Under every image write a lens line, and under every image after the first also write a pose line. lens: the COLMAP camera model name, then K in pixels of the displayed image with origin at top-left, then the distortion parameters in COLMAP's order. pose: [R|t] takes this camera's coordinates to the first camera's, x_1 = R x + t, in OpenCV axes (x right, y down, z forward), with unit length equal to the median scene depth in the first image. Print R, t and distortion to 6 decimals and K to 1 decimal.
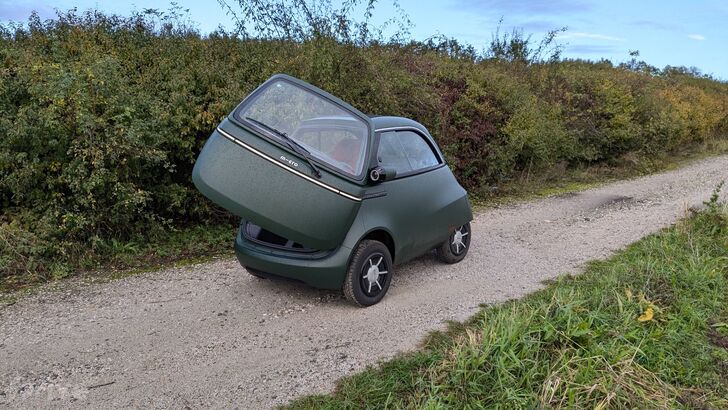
lens RADIAL K [[575.6, 0, 364.0], [0, 575.6, 205.0], [0, 0, 1]] dist [0.040752, -0.066165]
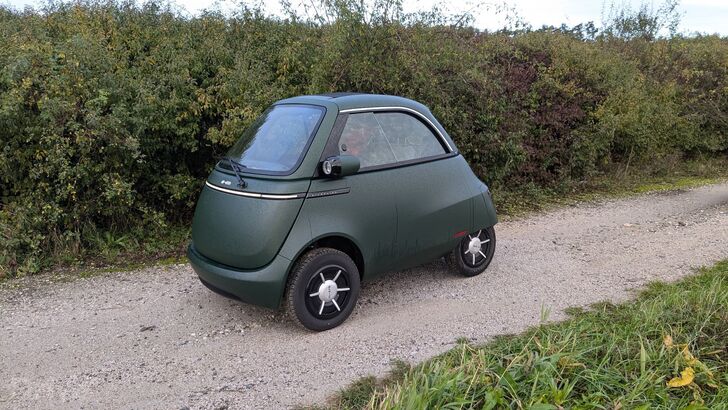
lens RADIAL K [[575.6, 0, 364.0], [0, 575.6, 205.0], [0, 0, 1]] dist [0.040752, -0.066165]
pose [[0.977936, 0.022473, -0.207692, 0.176598], [-0.018786, 0.999629, 0.019711, -0.012757], [0.208058, -0.015374, 0.977996, 0.178102]]
